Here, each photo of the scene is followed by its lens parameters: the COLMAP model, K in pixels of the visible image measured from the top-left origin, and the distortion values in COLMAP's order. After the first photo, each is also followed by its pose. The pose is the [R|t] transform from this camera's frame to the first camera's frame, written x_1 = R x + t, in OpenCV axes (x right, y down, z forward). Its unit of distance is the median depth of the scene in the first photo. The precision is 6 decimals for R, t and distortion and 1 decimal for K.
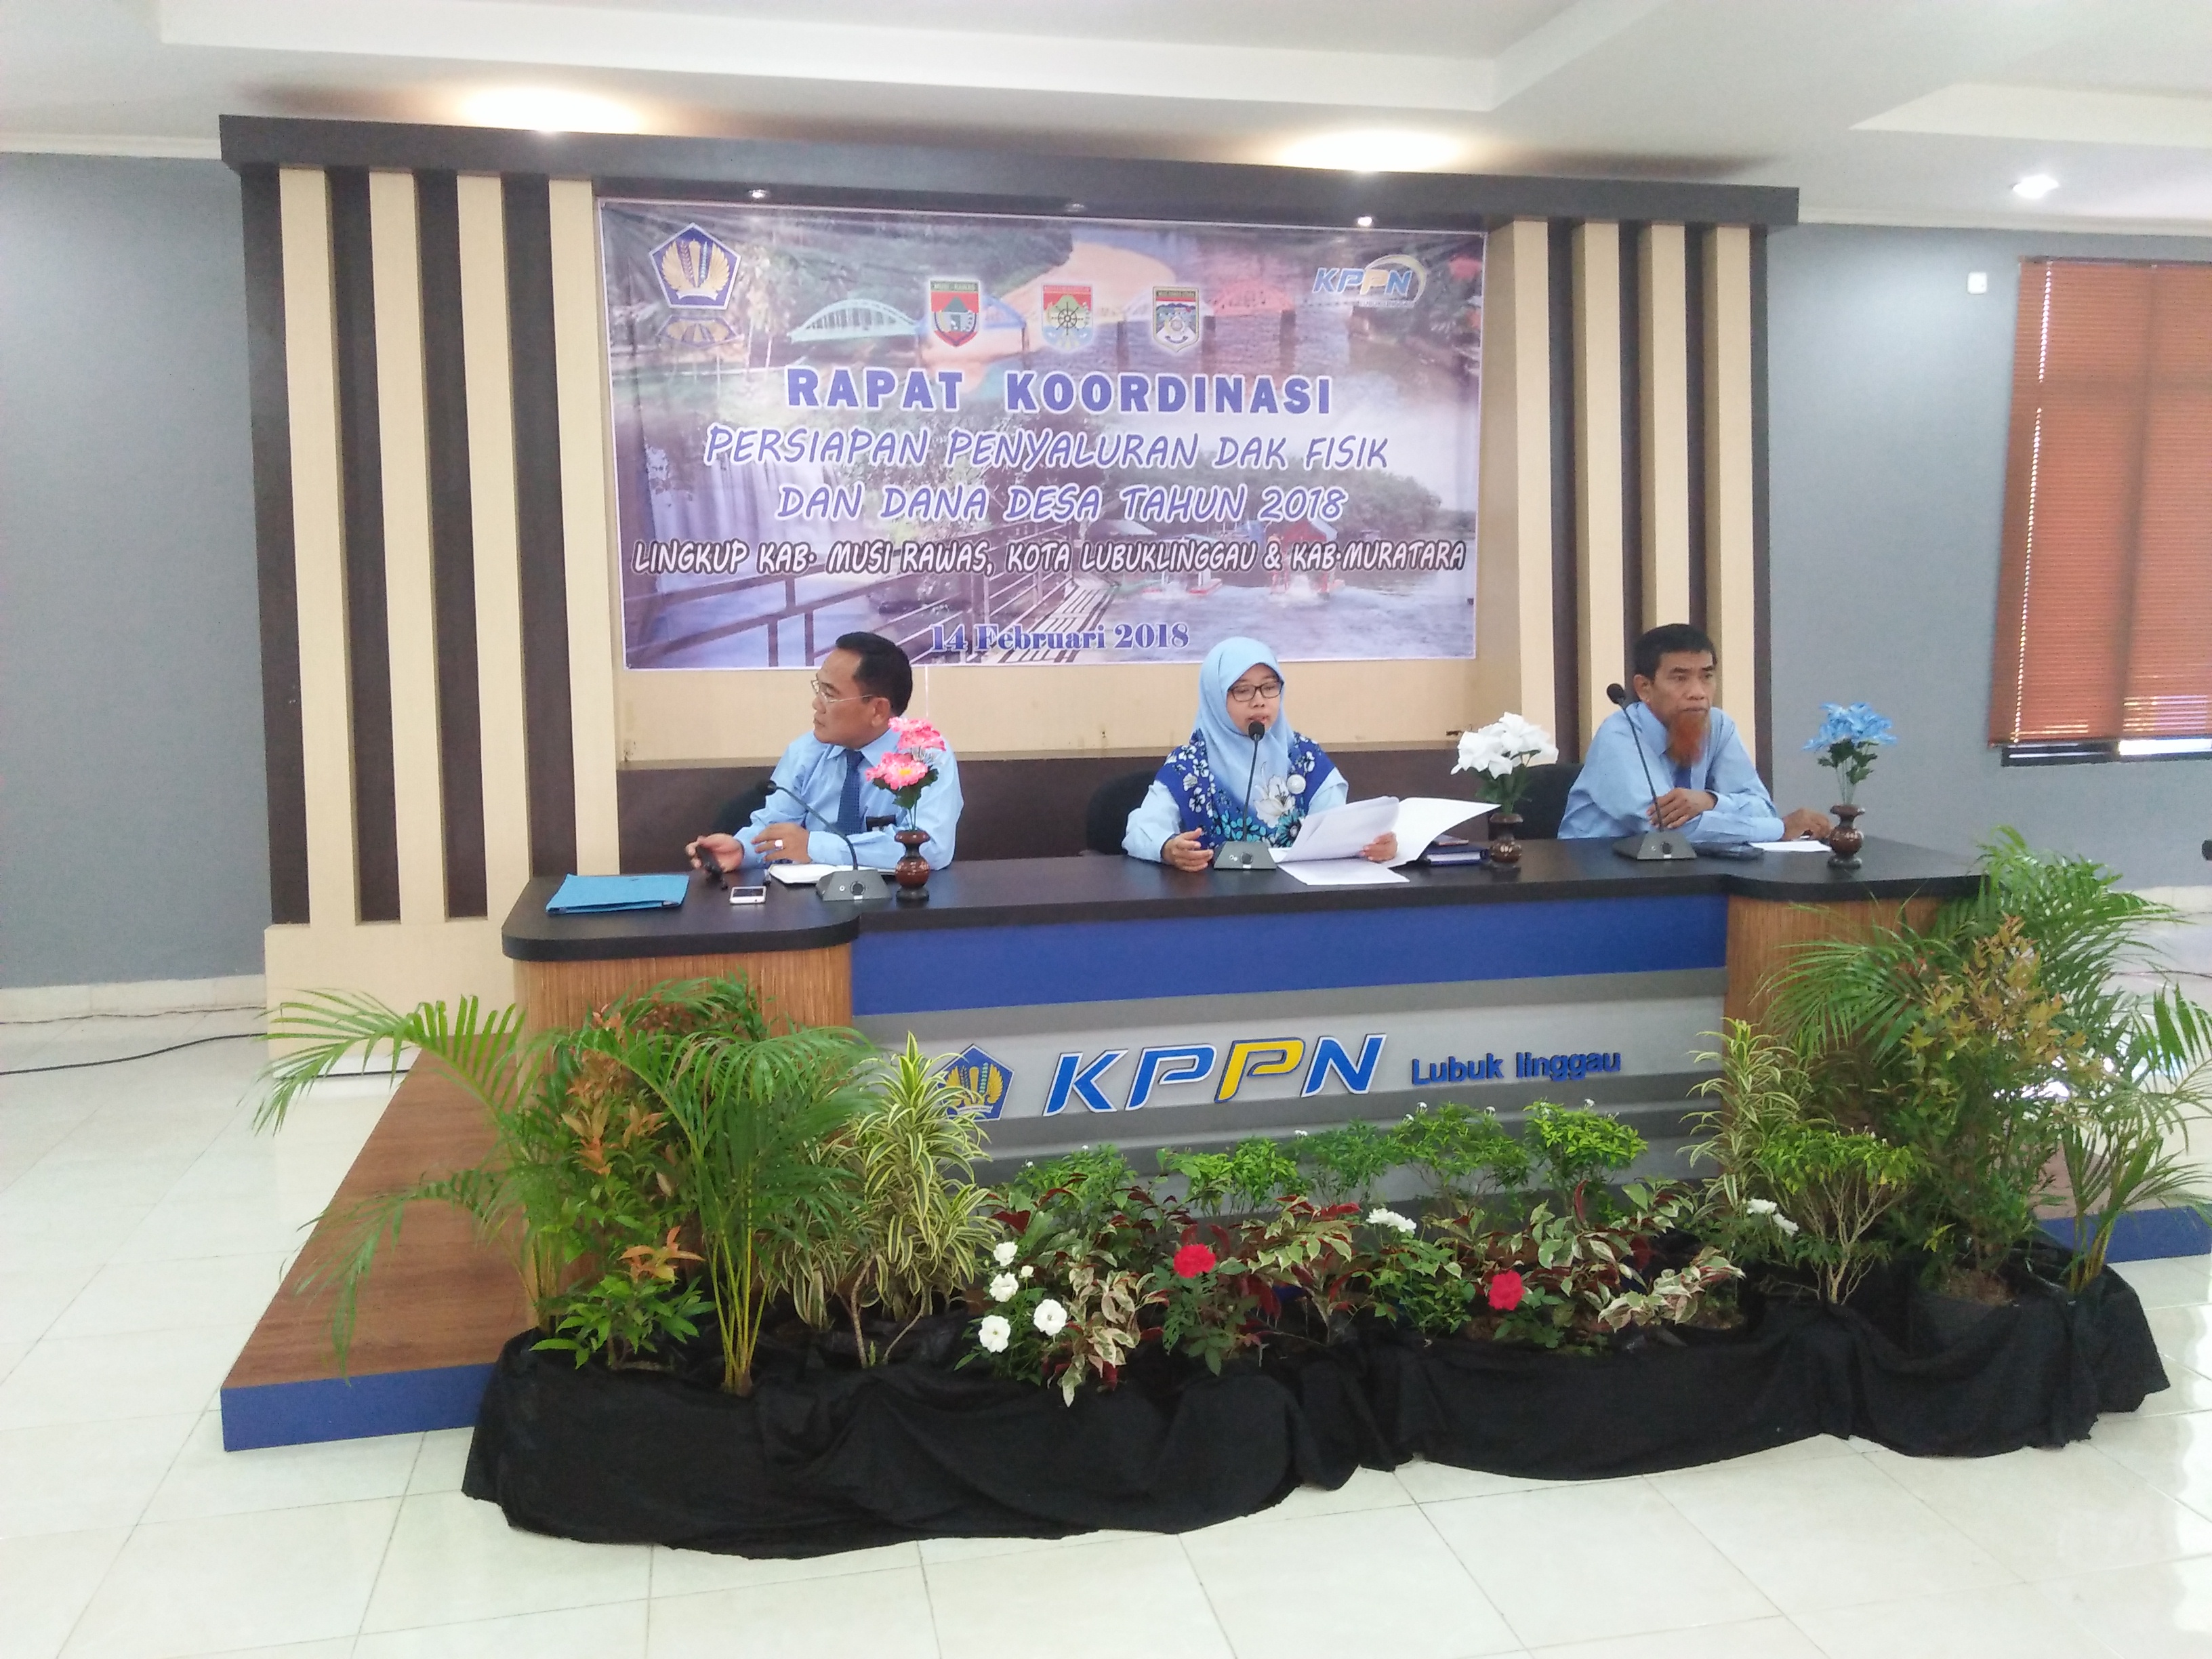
lens RADIAL K [[1766.9, 0, 1098.6], [0, 1766.9, 821.1], [0, 0, 1]] dist [0.107850, -0.145626]
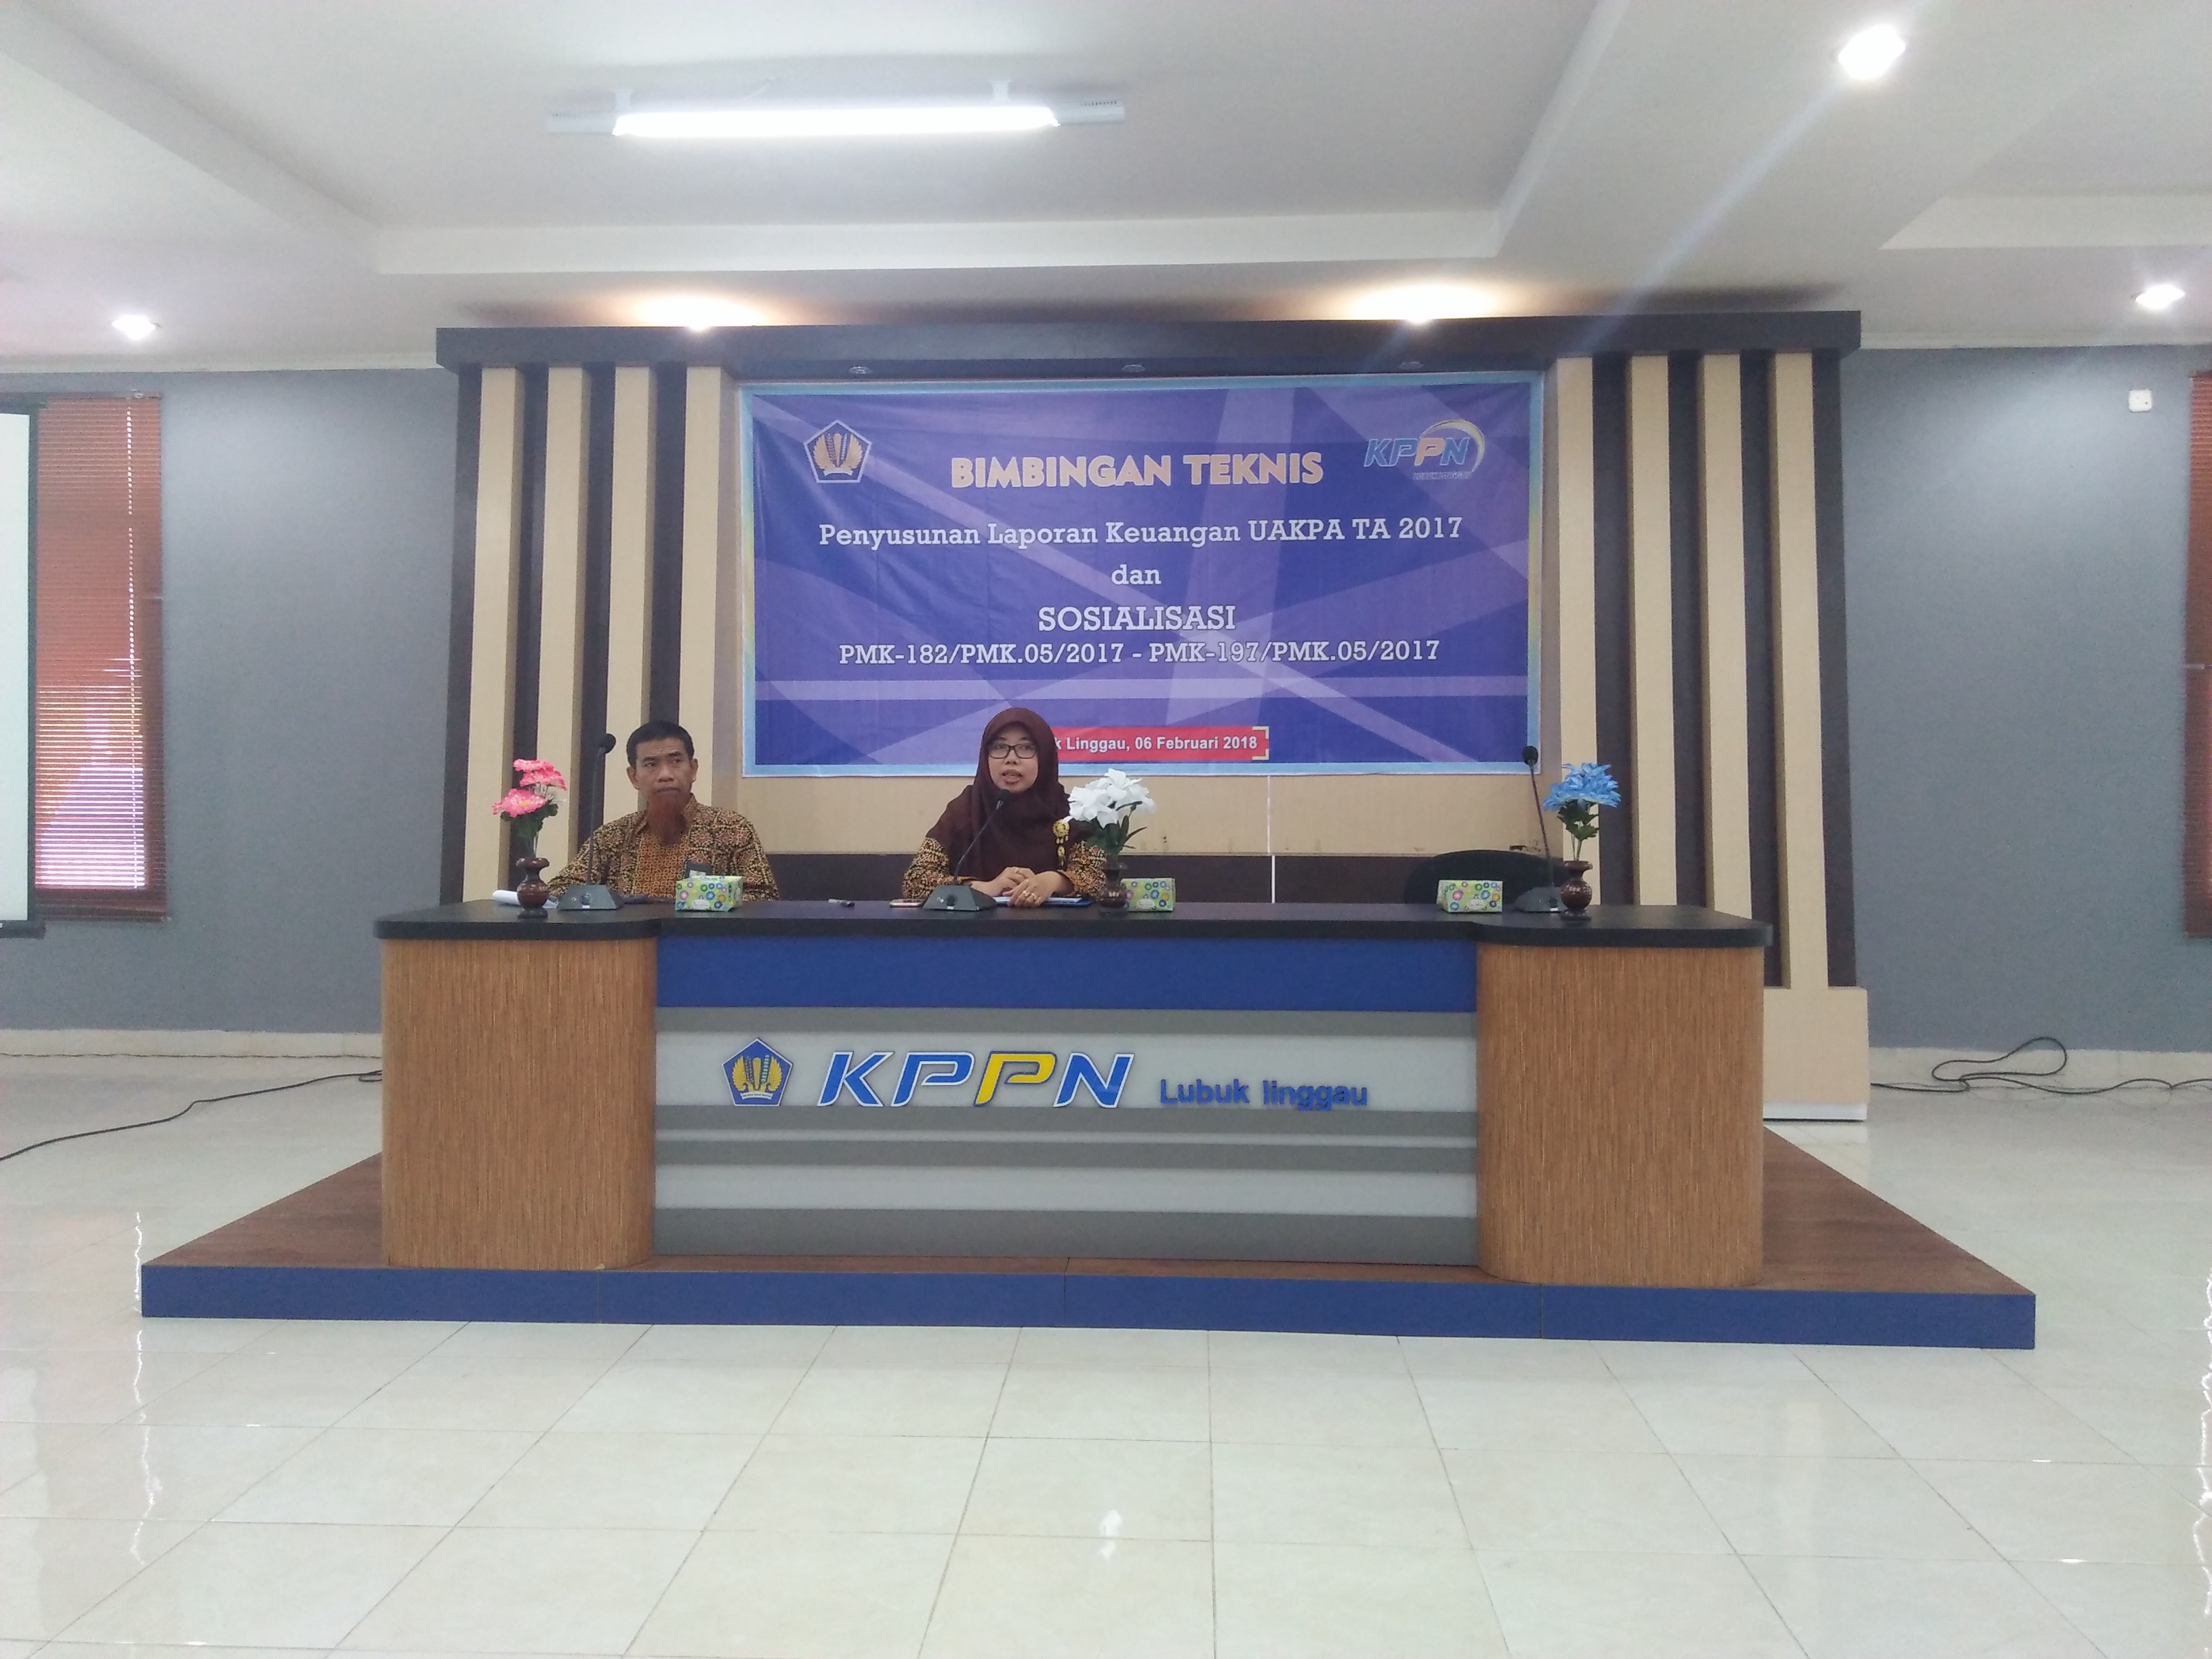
lens RADIAL K [[1774.2, 0, 1105.5], [0, 1774.2, 816.3], [0, 0, 1]] dist [0.111104, -0.170395]
pose [[0.964948, 0.011173, -0.262204, 0.415464], [-0.040251, 0.993574, -0.105790, 0.087565], [0.259337, 0.112636, 0.959196, -0.075394]]
